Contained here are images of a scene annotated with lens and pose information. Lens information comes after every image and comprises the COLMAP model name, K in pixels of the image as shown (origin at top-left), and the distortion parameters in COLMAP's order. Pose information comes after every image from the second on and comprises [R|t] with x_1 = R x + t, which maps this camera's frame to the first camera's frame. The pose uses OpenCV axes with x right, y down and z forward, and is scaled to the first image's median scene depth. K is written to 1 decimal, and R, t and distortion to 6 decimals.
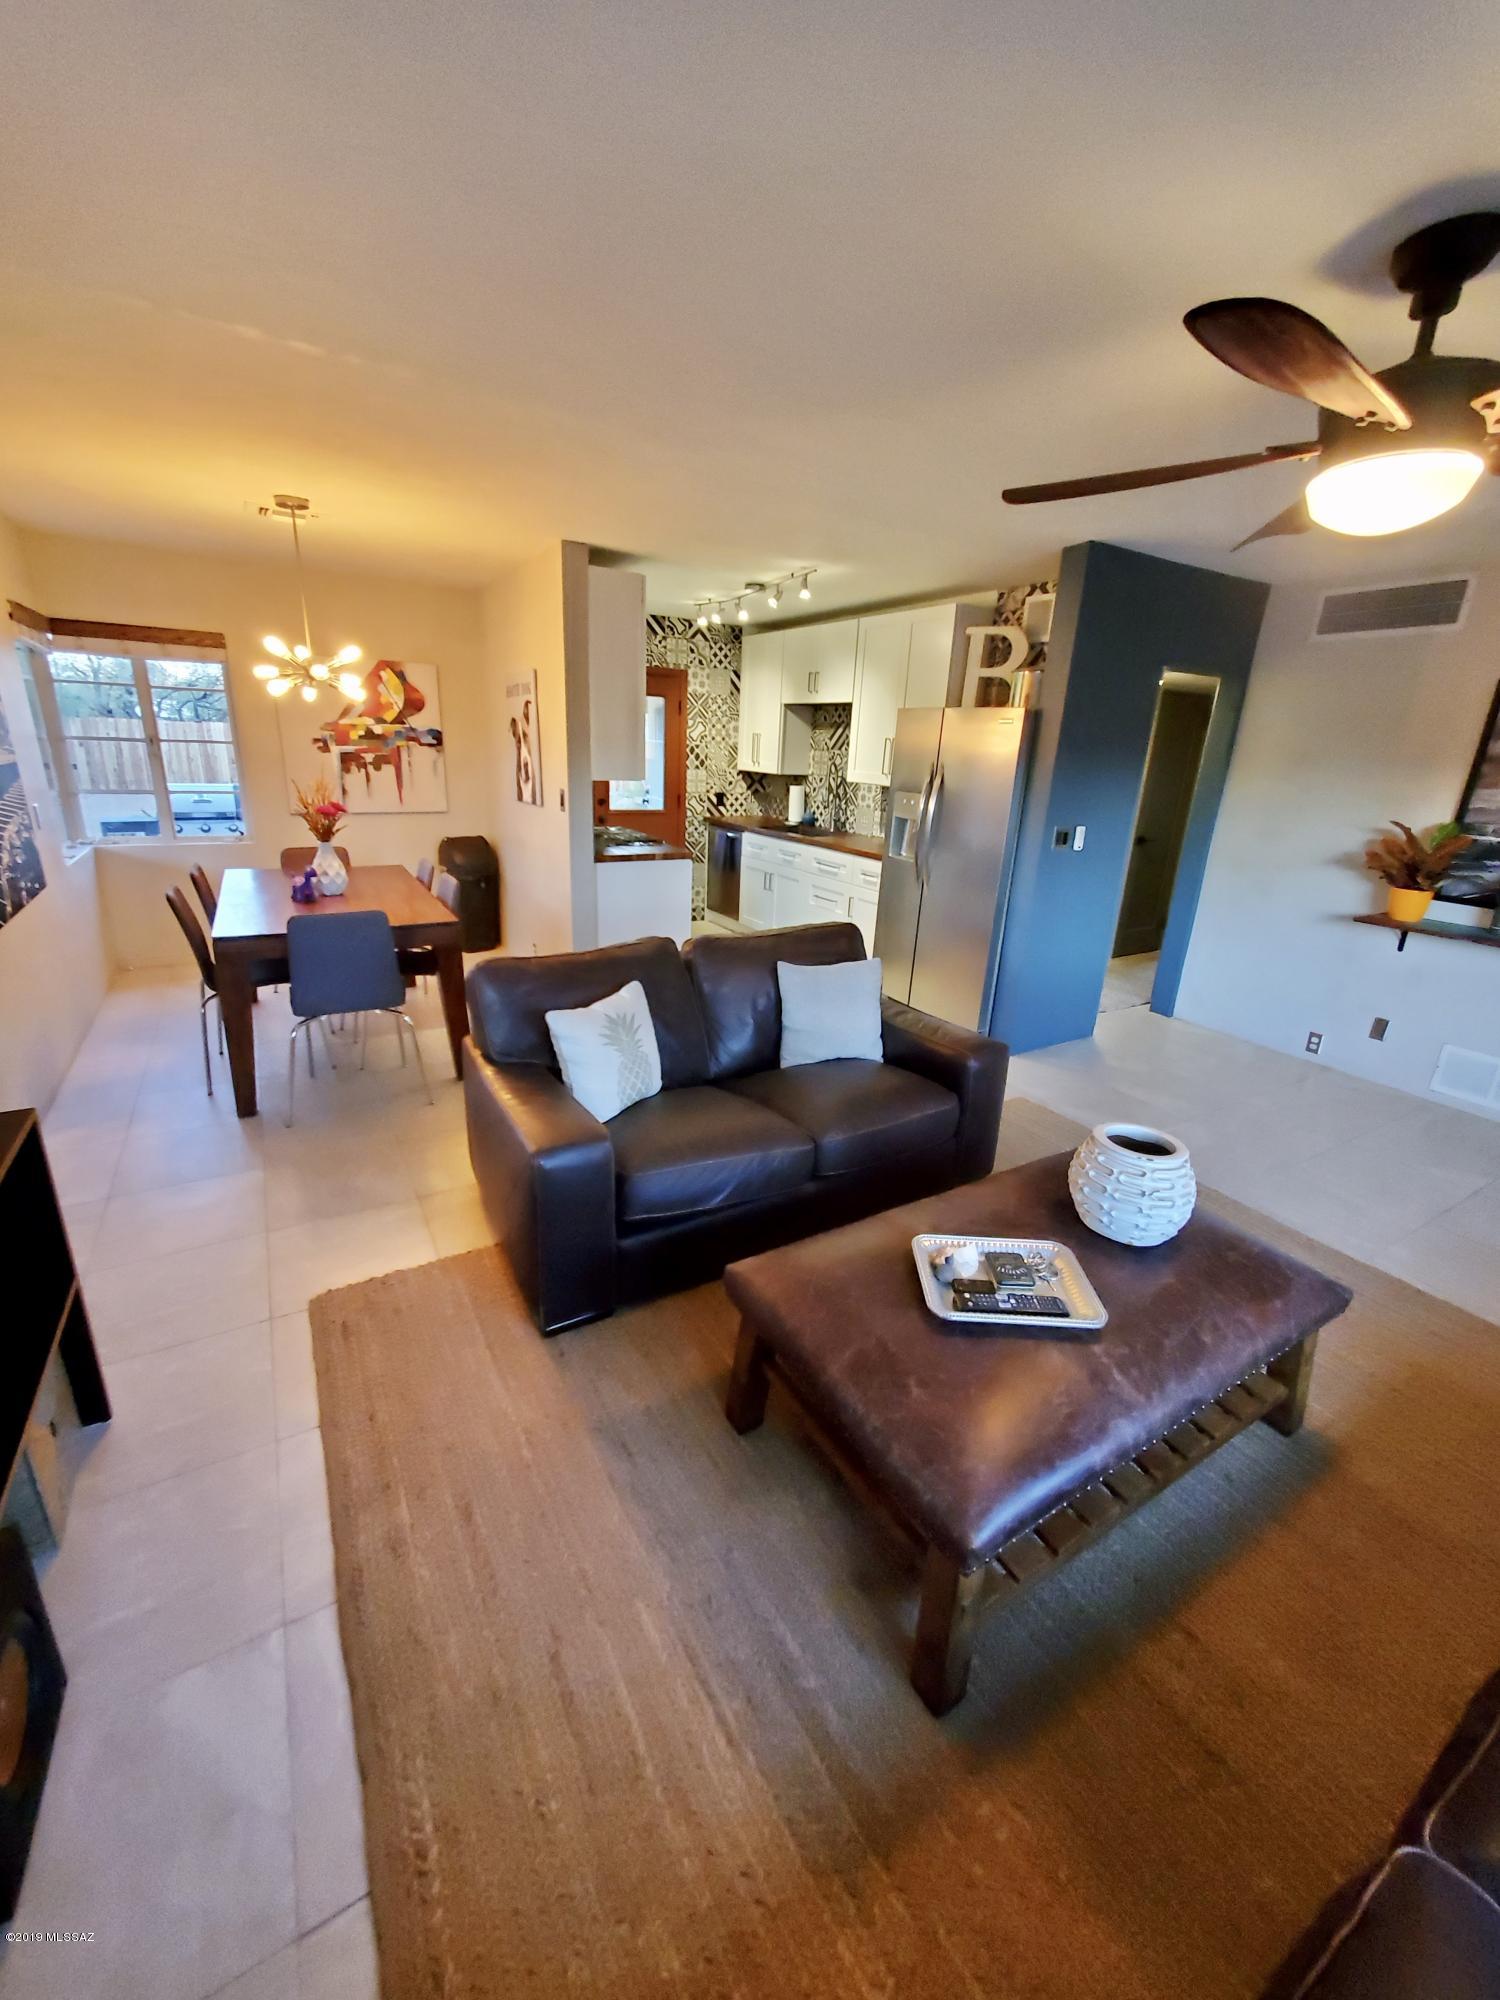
lens RADIAL K [[790.6, 0, 750.0], [0, 790.6, 1000.0], [0, 0, 1]] dist [-0.001365, 0.000016]
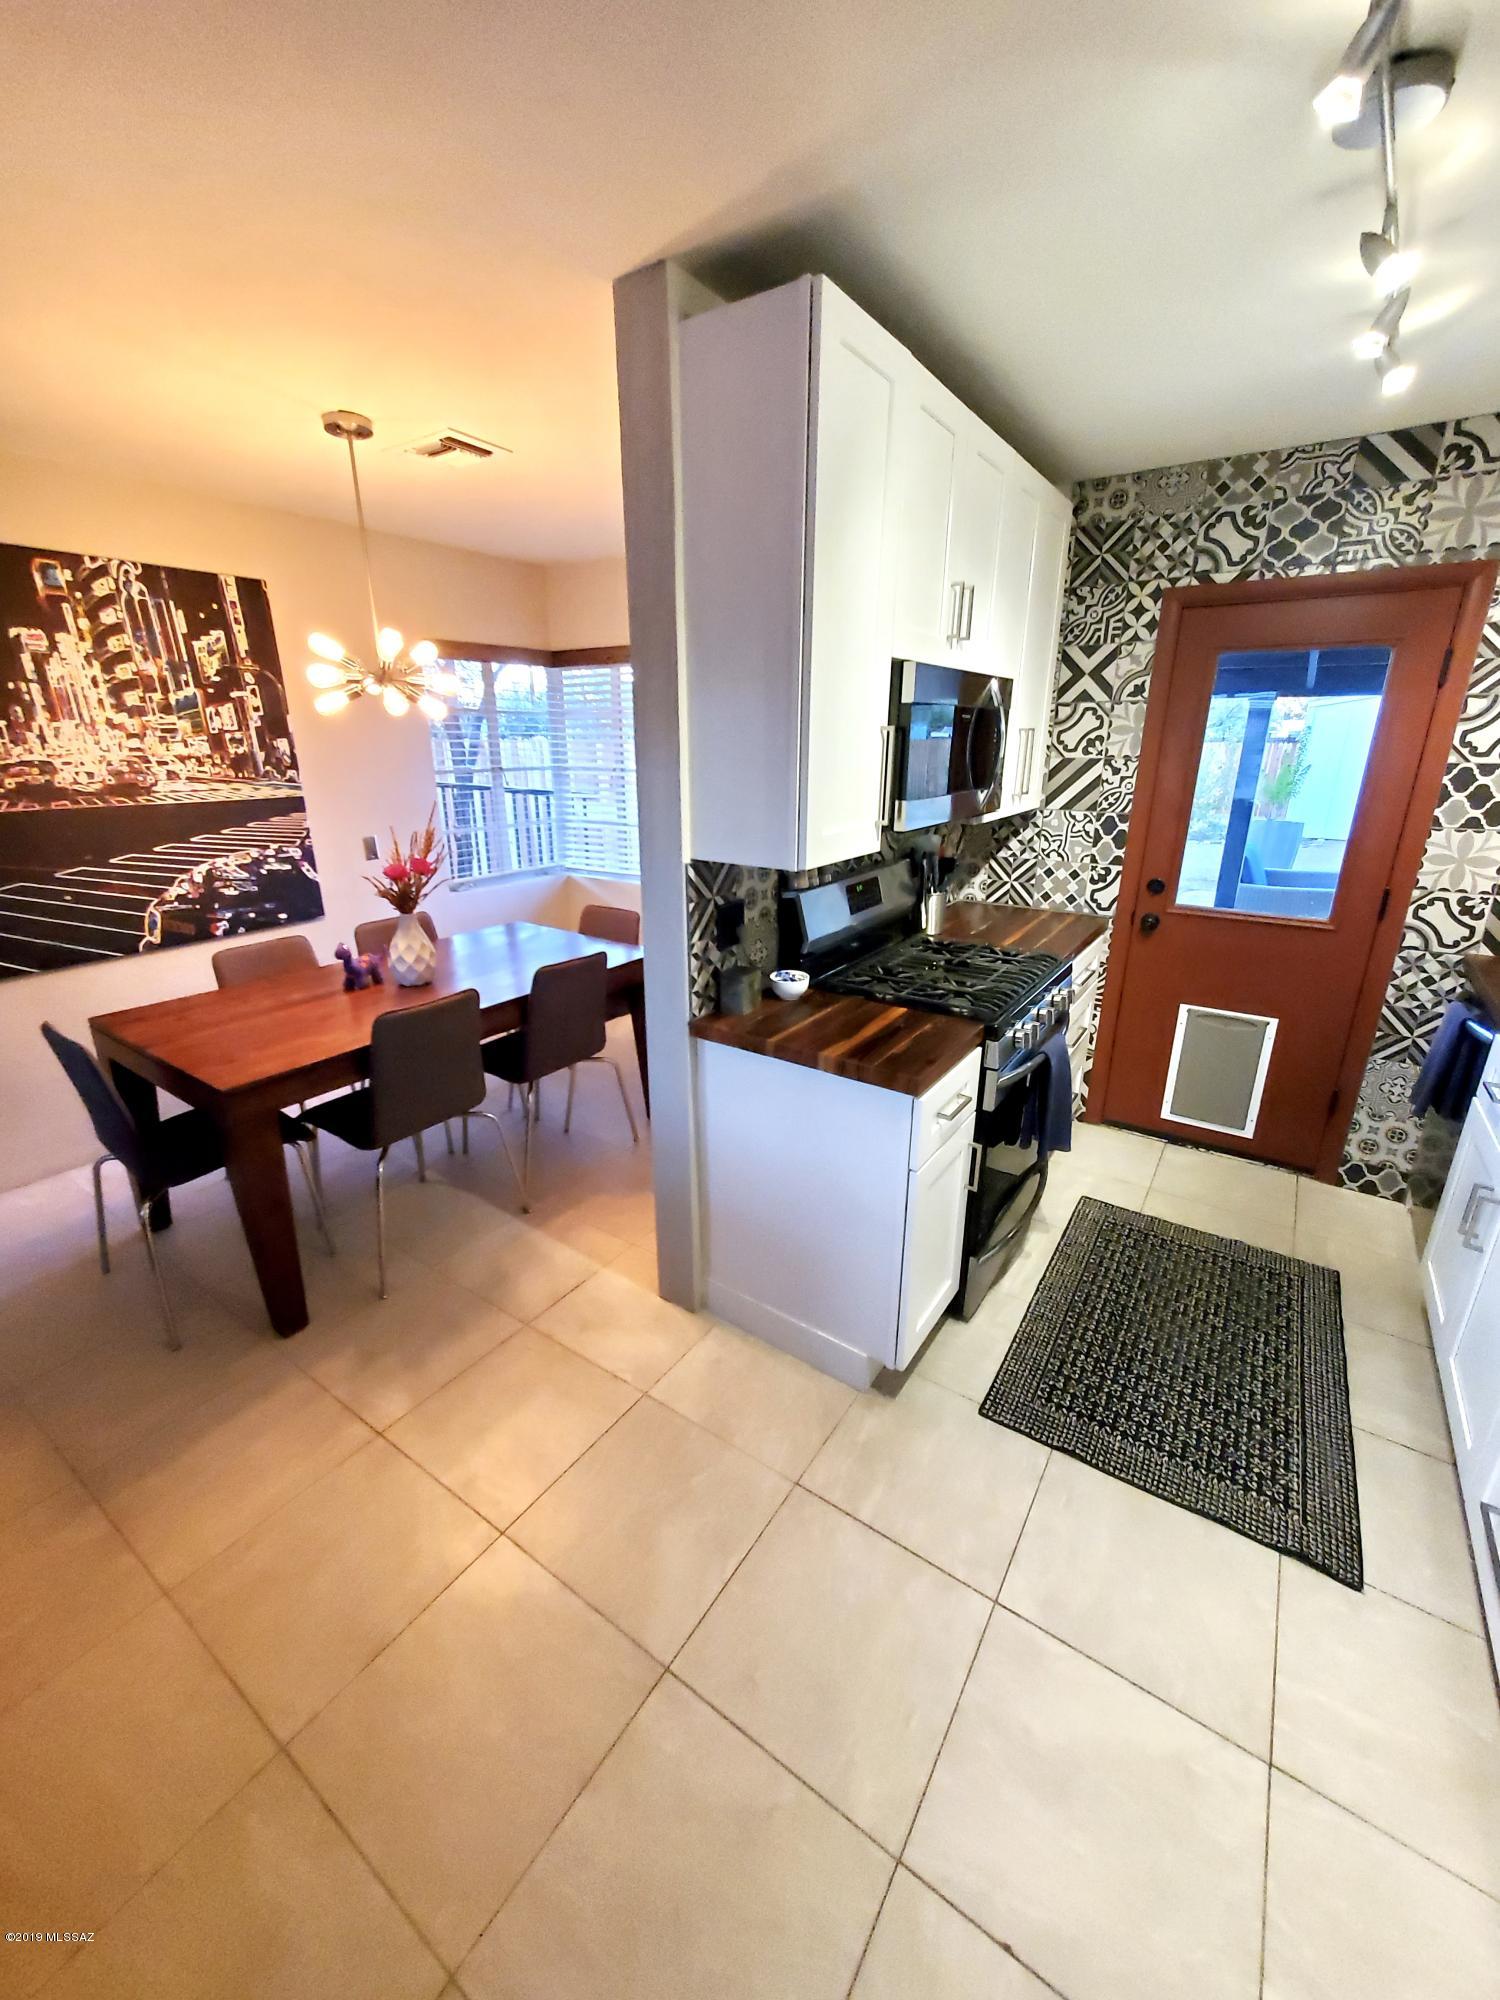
lens RADIAL K [[790.6, 0, 750.0], [0, 790.6, 1000.0], [0, 0, 1]] dist [-0.001365, 0.000016]
pose [[0.416654, 0.249225, -0.874235, 0.145491], [-0.265186, 0.953180, 0.145345, -0.191329], [0.869526, 0.171276, 0.463237, 0.581930]]
